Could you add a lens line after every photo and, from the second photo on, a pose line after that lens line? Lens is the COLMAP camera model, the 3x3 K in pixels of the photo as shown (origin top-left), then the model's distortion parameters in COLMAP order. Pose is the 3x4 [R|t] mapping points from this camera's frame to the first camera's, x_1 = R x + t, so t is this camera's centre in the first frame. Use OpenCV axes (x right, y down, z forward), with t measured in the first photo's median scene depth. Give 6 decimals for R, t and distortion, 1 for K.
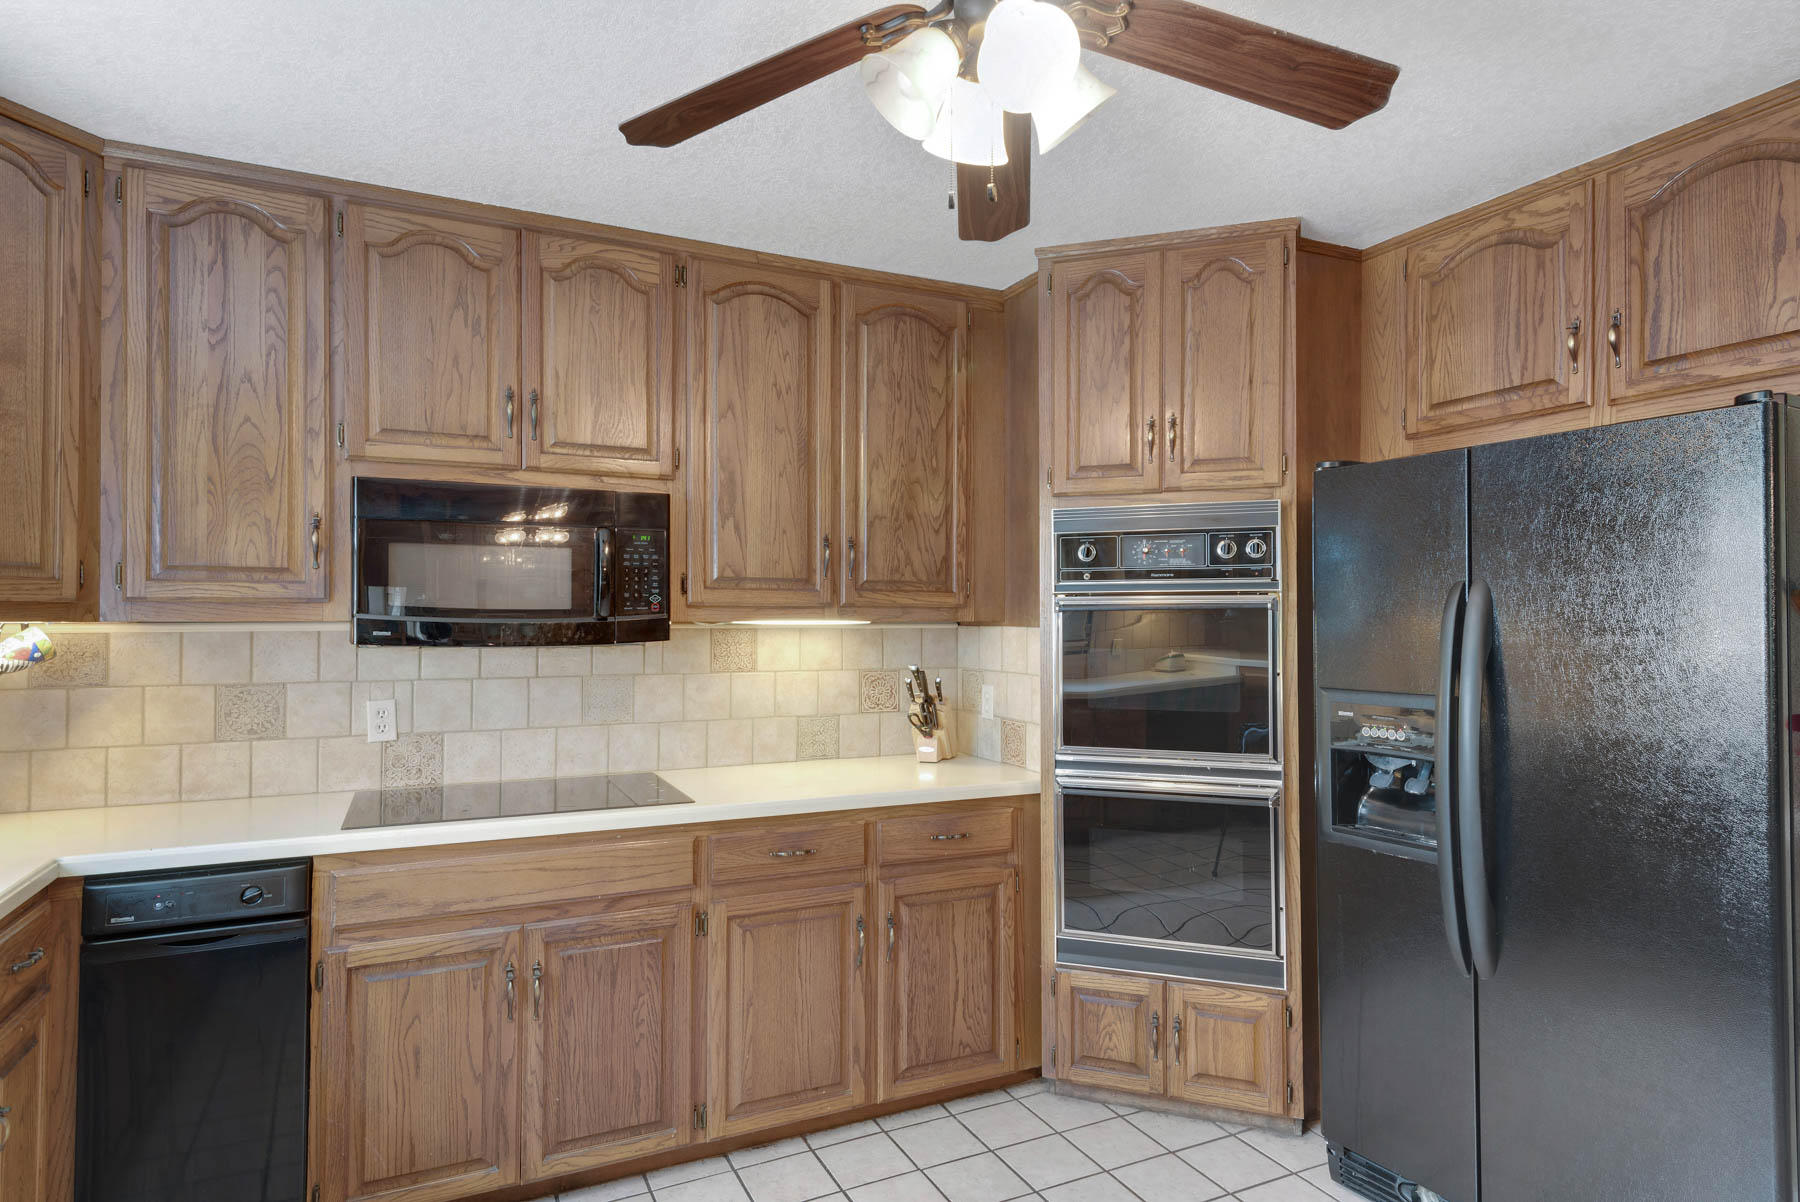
lens RADIAL K [[990.5, 0, 900.0], [0, 990.5, 601.0], [0, 0, 1]] dist [0.019740, -0.001363]
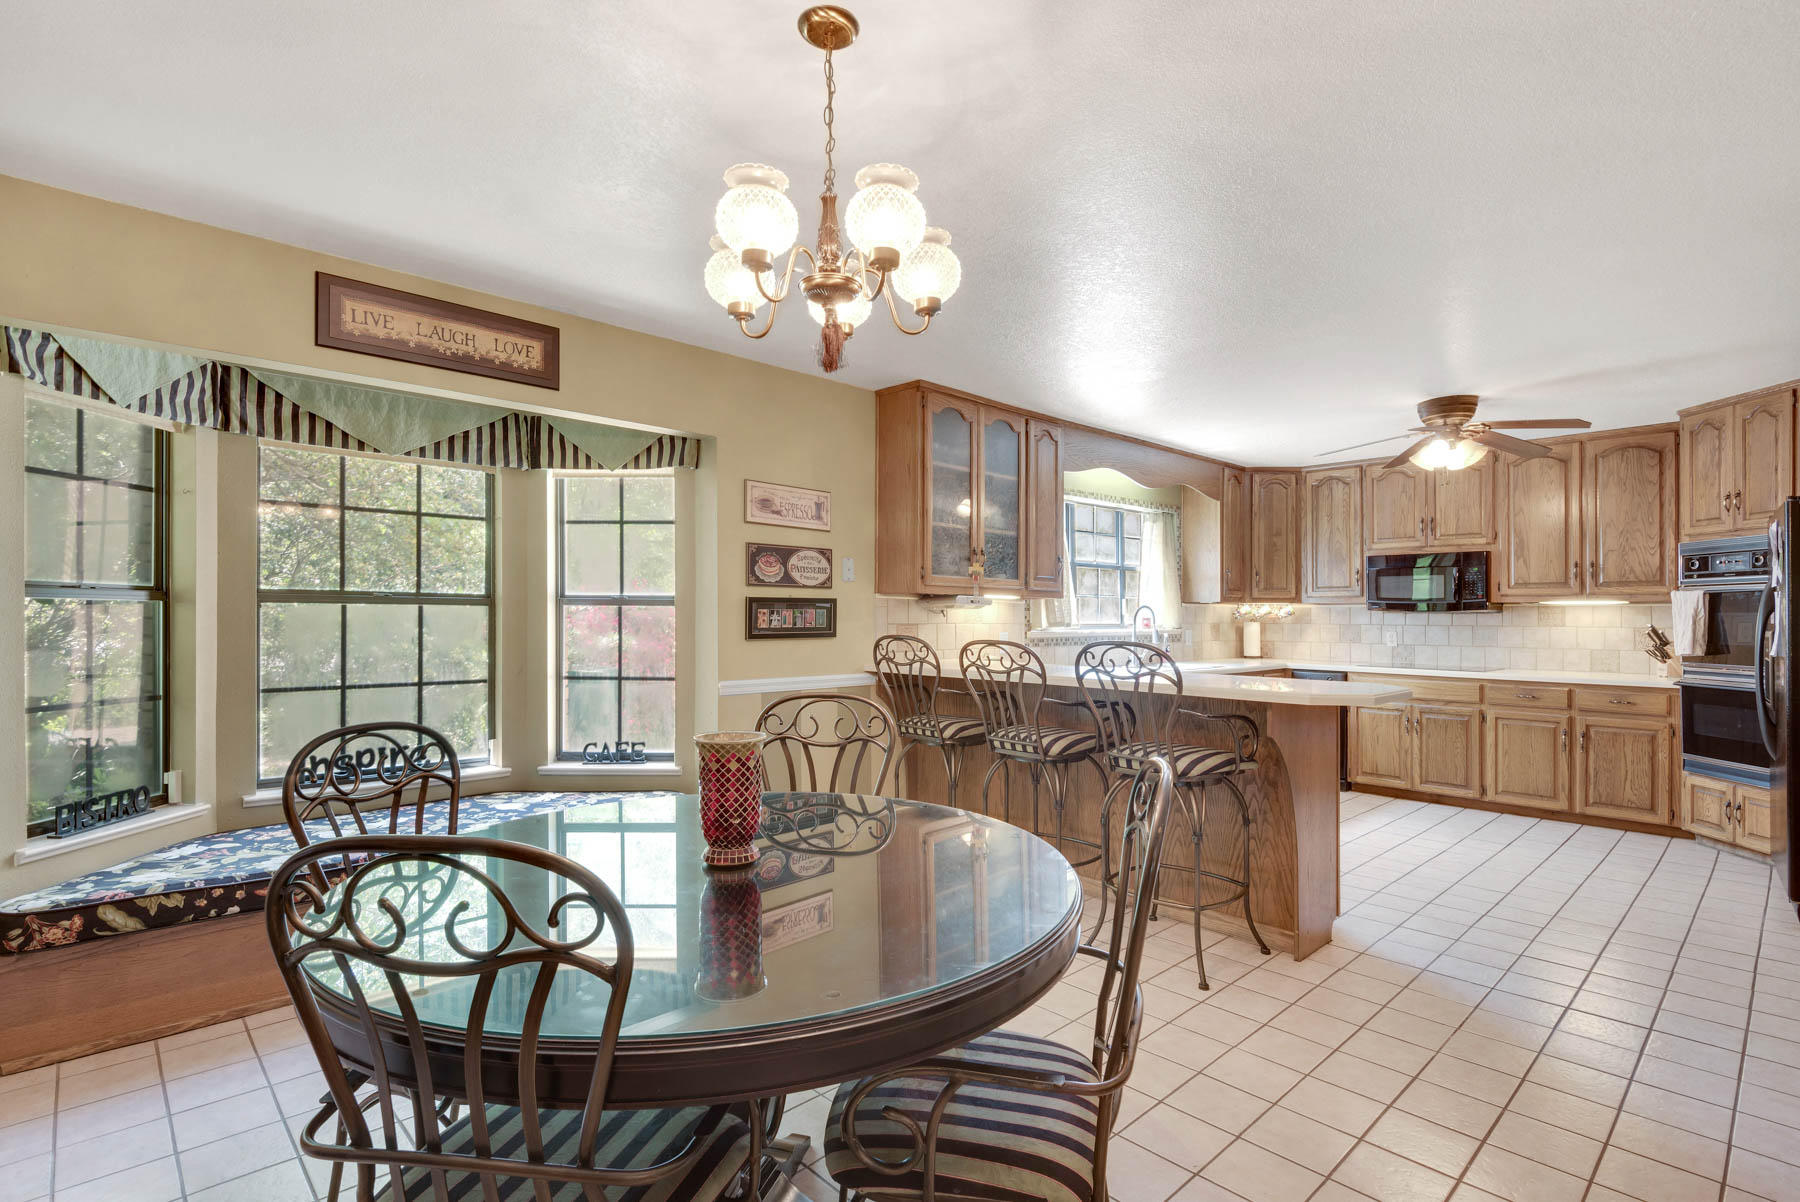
lens RADIAL K [[844.3, 0, 900.4], [0, 844.3, 611.7], [0, 0, 1]] dist [0.027657, -0.022388]
pose [[0.297099, -0.002756, -0.954843, 1.345726], [0.013089, 0.999914, 0.001186, 0.022499], [0.954757, -0.012850, 0.297109, -1.020376]]
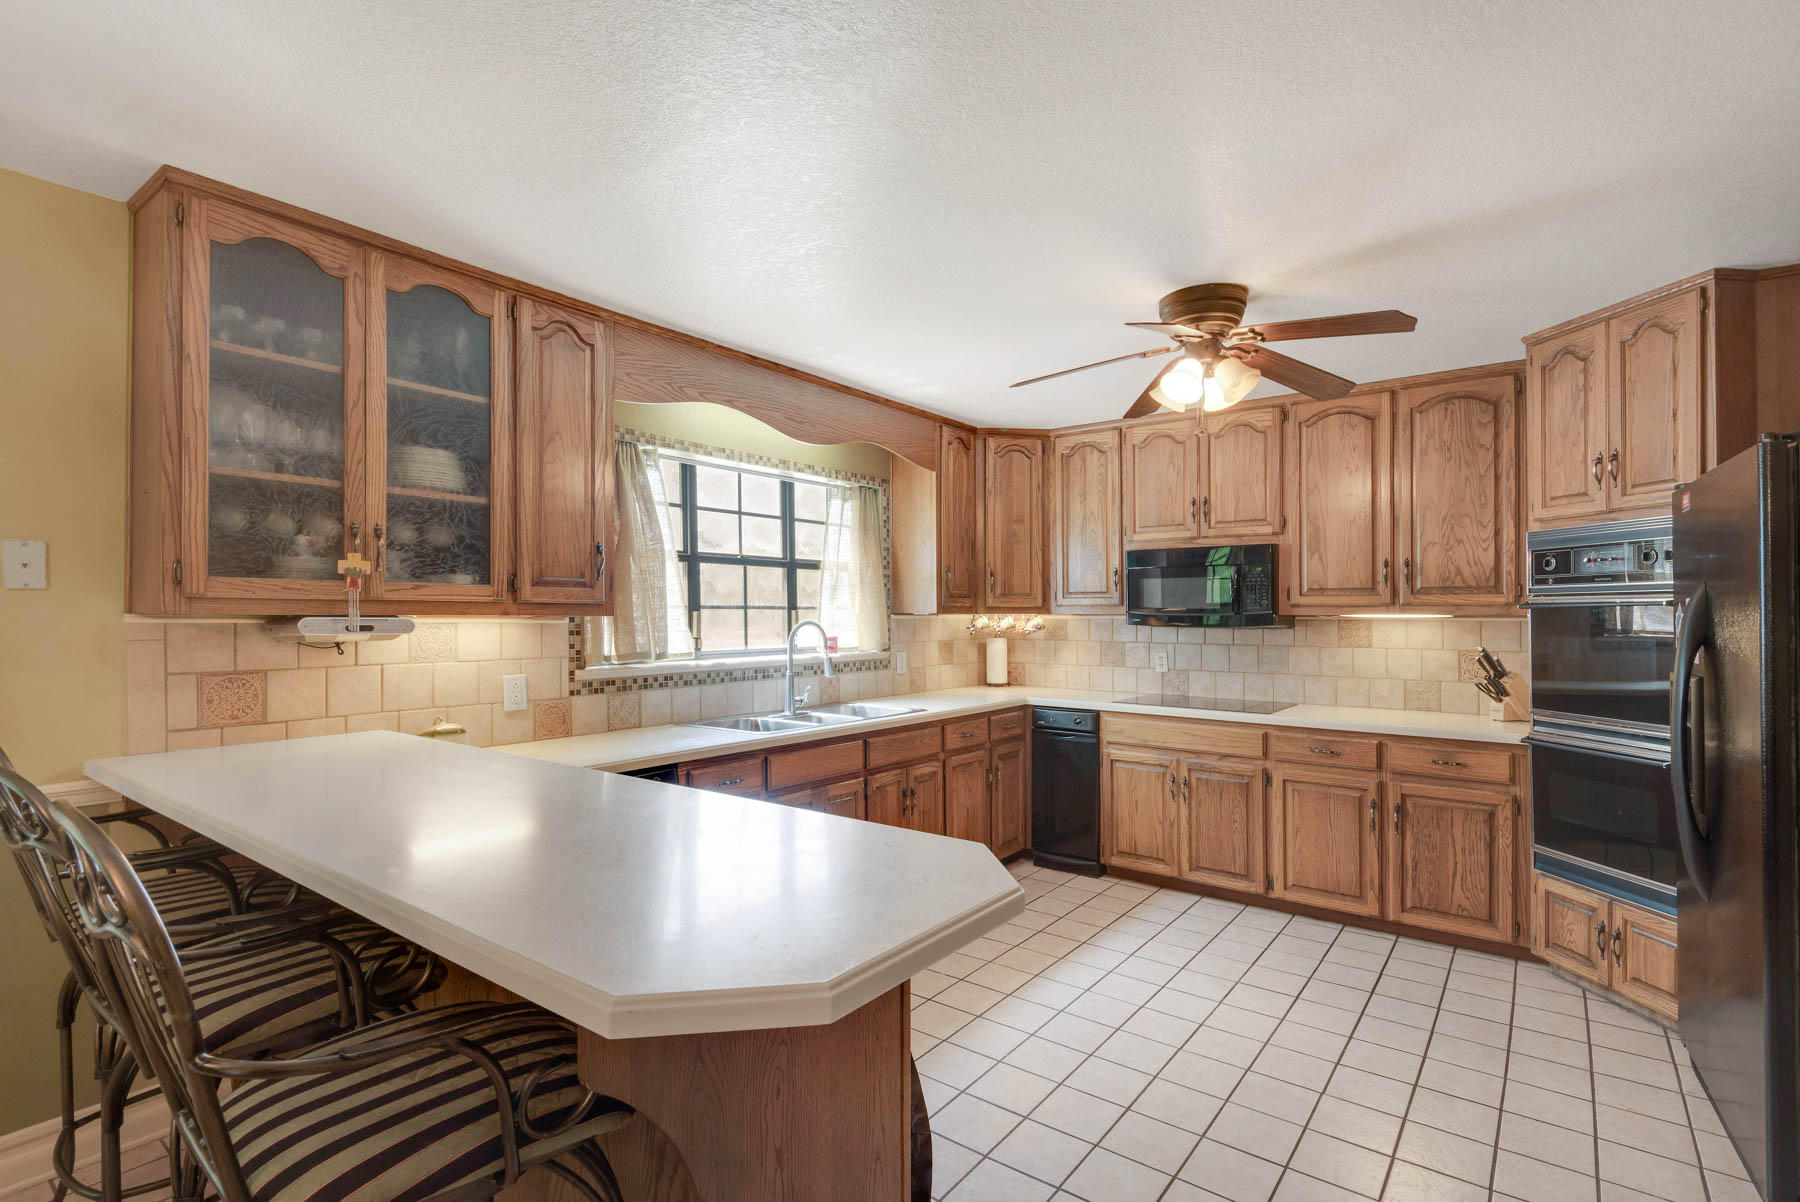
lens RADIAL K [[848.2, 0, 898.2], [0, 848.2, 607.7], [0, 0, 1]] dist [0.043573, -0.039429]
pose [[0.448784, -0.005004, -0.893626, 0.826946], [0.016026, 0.999869, 0.002450, -0.006699], [0.893497, -0.015421, 0.448805, -0.290129]]
